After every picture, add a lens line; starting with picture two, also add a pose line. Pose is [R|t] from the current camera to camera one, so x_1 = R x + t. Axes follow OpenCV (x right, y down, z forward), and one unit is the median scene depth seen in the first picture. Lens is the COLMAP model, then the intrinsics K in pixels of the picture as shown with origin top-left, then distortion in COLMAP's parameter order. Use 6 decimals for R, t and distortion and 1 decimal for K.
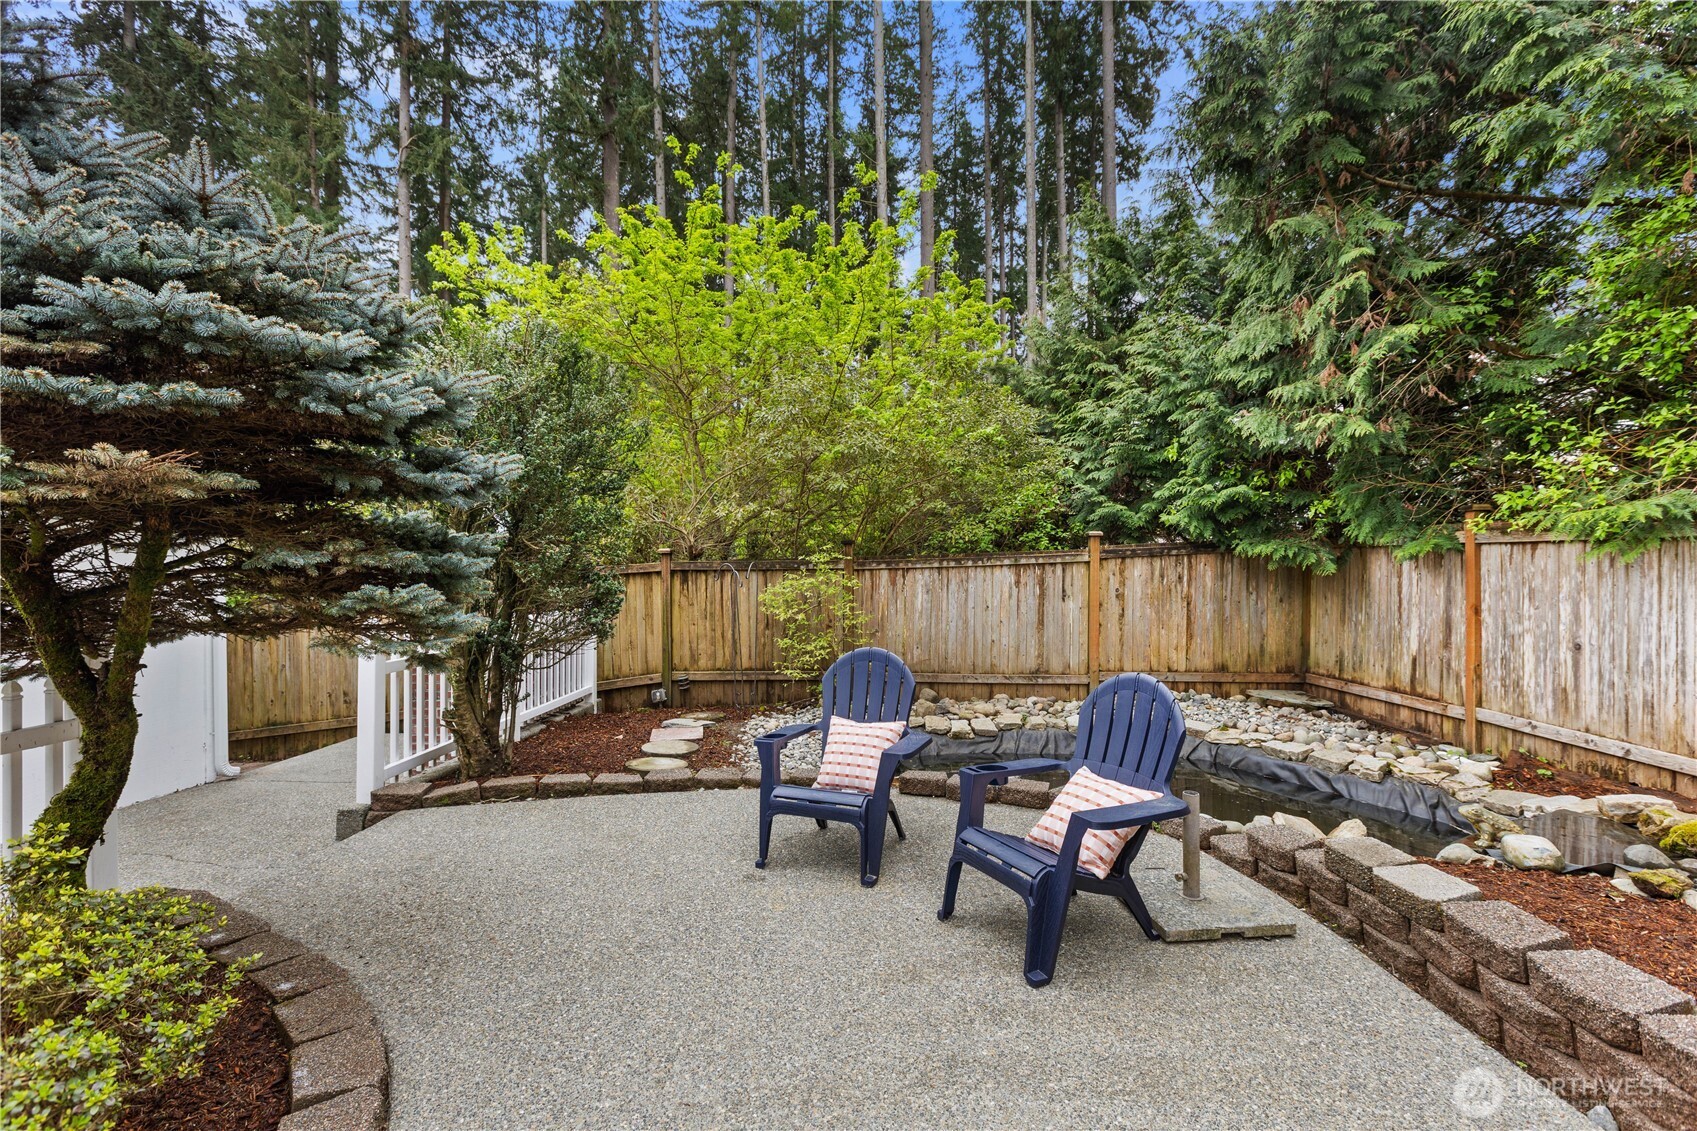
lens RADIAL K [[767.9, 0, 845.9], [0, 767.9, 573.1], [0, 0, 1]] dist [0.003549, -0.000117]
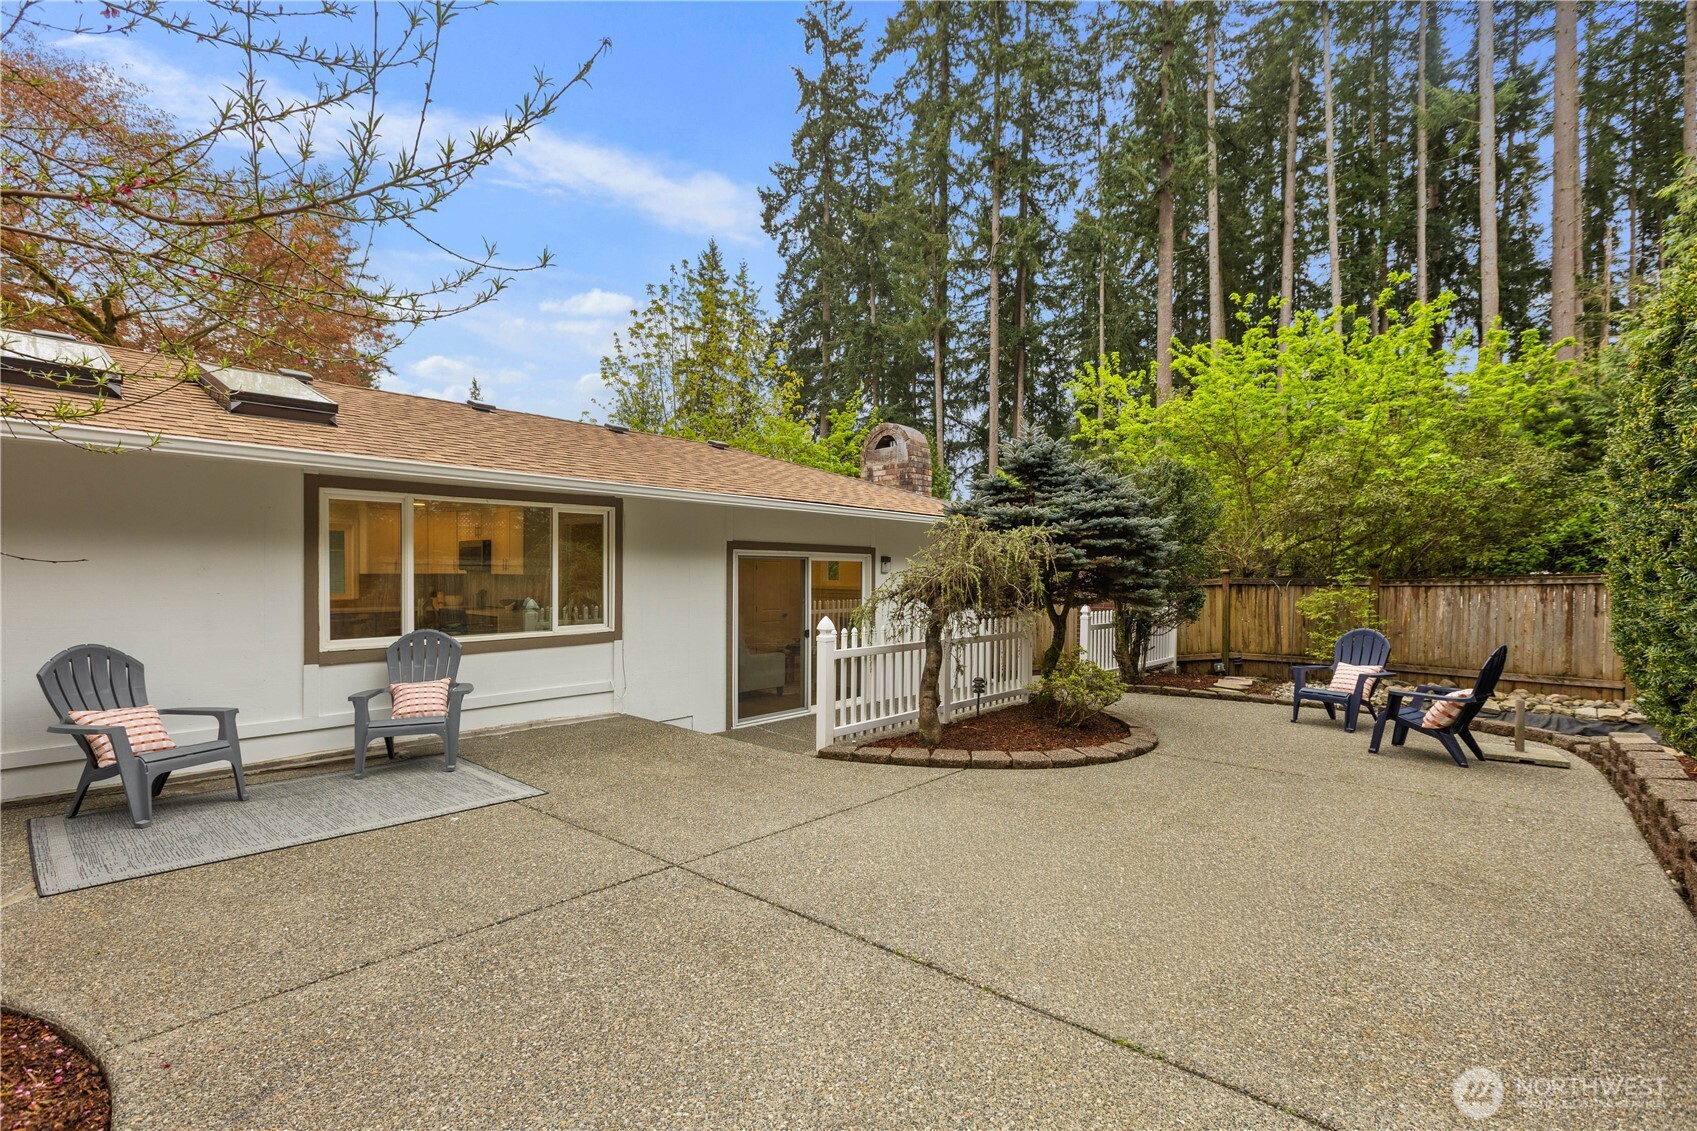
lens RADIAL K [[767.9, 0, 845.9], [0, 767.9, 573.1], [0, 0, 1]] dist [0.003549, -0.000117]
pose [[0.783537, 0.009710, -0.621270, 0.116021], [-0.017548, 0.999825, -0.006505, -0.002147], [0.621098, 0.015999, 0.783570, -0.634550]]
